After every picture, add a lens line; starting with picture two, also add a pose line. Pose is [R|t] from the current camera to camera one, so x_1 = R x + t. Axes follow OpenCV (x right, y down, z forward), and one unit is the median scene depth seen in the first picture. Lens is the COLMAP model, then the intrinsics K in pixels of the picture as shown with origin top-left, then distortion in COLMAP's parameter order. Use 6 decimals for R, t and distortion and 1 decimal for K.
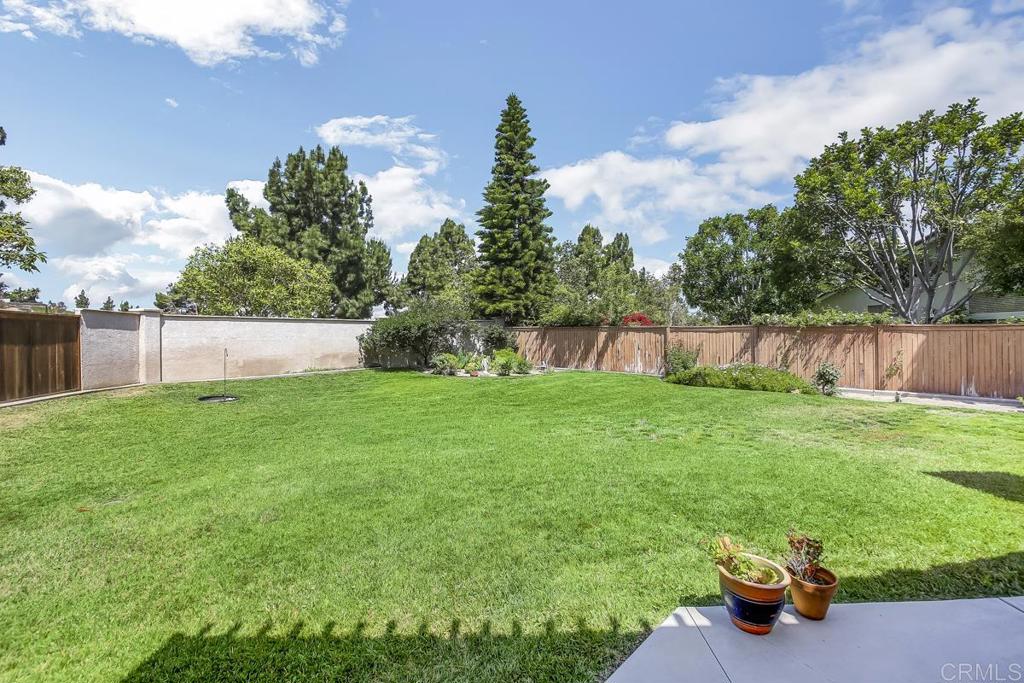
lens RADIAL K [[469.3, 0, 527.7], [0, 469.3, 338.8], [0, 0, 1]] dist [-0.065410, 0.000090]
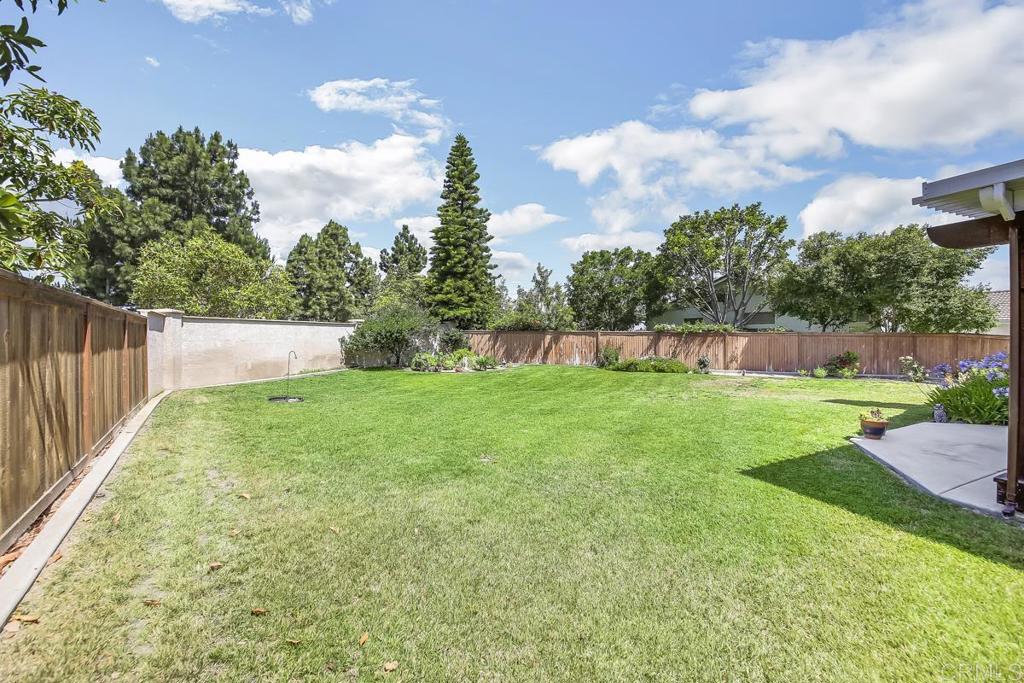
lens RADIAL K [[465.9, 0, 513.0], [0, 465.9, 333.2], [0, 0, 1]] dist [-0.085913, -0.000007]
pose [[0.881370, 0.003792, 0.472411, -0.509266], [-0.000199, 0.999971, -0.007657, -0.008951], [-0.472427, 0.006655, 0.881345, -0.102964]]
